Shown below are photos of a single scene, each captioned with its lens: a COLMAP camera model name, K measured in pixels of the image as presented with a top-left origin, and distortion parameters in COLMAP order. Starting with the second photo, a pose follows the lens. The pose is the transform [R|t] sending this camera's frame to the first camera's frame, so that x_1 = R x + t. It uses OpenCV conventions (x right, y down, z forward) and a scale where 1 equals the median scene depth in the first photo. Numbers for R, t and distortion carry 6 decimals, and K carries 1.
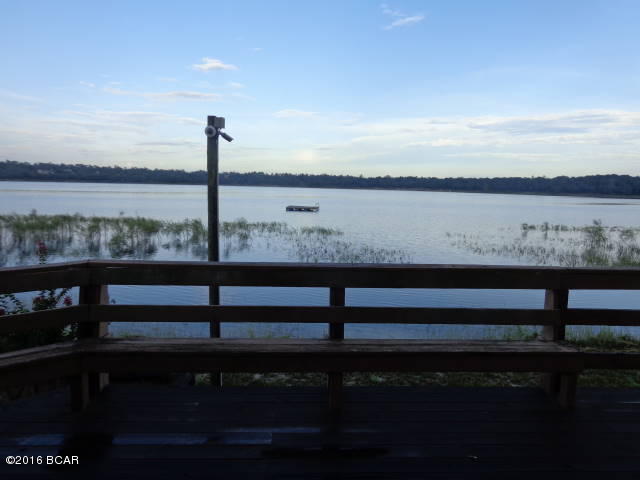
lens RADIAL K [[456.9, 0, 317.0], [0, 456.9, 243.4], [0, 0, 1]] dist [0.008565, 0.001410]
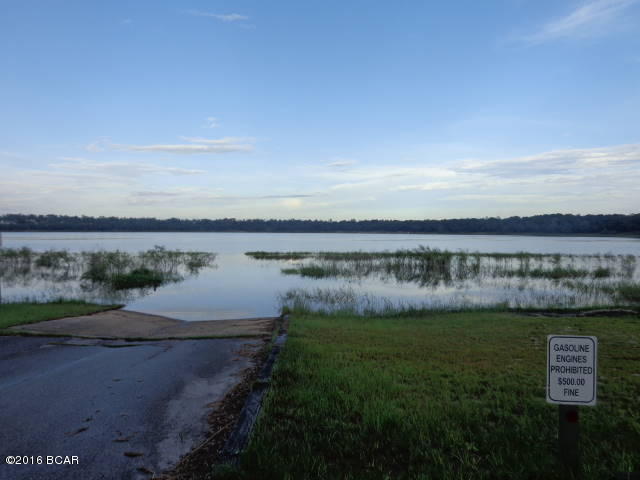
lens RADIAL K [[456.9, 0, 322.7], [0, 456.9, 235.9], [0, 0, 1]] dist [0.008565, 0.001410]
pose [[0.998493, -0.018518, -0.051653, 0.145539], [0.012450, 0.993238, -0.115429, 0.005784], [0.053441, 0.114612, 0.991972, -0.013258]]
